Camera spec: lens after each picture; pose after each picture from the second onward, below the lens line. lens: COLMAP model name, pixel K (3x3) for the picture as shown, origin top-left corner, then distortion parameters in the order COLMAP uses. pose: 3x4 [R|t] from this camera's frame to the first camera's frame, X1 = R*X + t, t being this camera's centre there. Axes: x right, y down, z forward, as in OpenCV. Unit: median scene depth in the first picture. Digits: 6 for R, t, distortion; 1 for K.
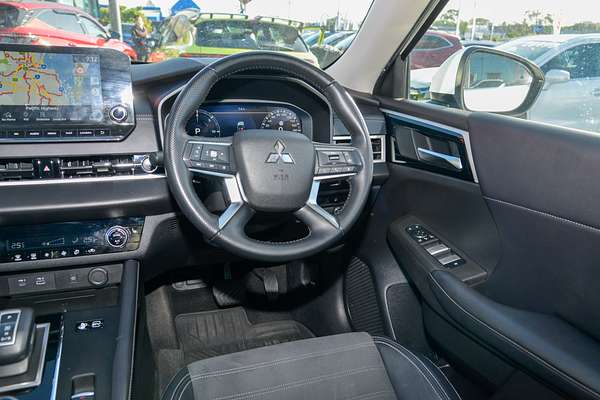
lens RADIAL K [[465.7, 0, 304.1], [0, 465.7, 204.1], [0, 0, 1]] dist [-0.042600, 0.039185]
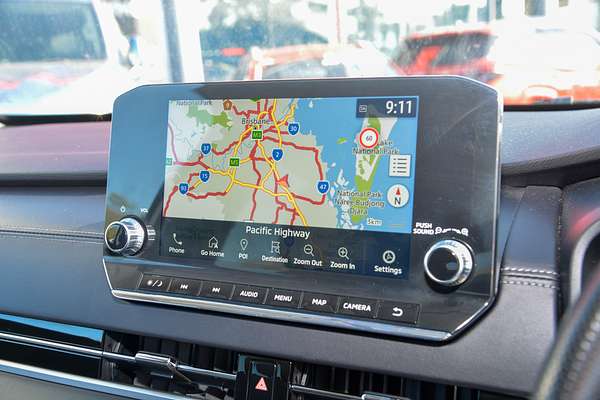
lens RADIAL K [[747.9, 0, 298.1], [0, 747.9, 199.6], [0, 0, 1]] dist [-0.116687, 0.000000]
pose [[0.686777, 0.051938, -0.725010, -0.085424], [-0.171501, 0.980861, -0.092191, -0.165606], [0.706346, 0.187655, 0.682540, 0.526637]]
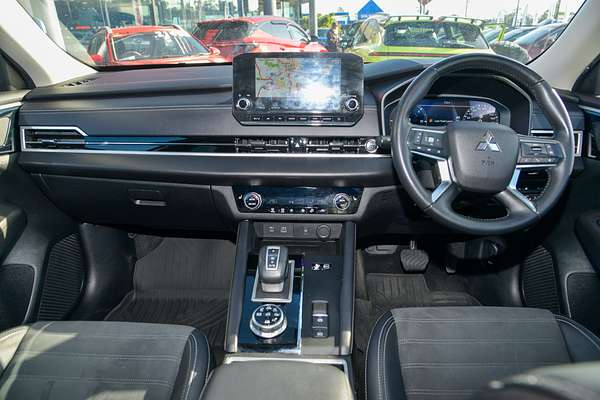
lens RADIAL K [[419.3, 0, 300.2], [0, 419.3, 203.7], [0, 0, 1]] dist [-0.086043, 0.030099]
pose [[0.927114, 0.093800, -0.362853, -0.091971], [-0.079277, 0.995348, 0.054744, 0.021600], [0.366300, -0.021988, 0.930237, -0.109169]]
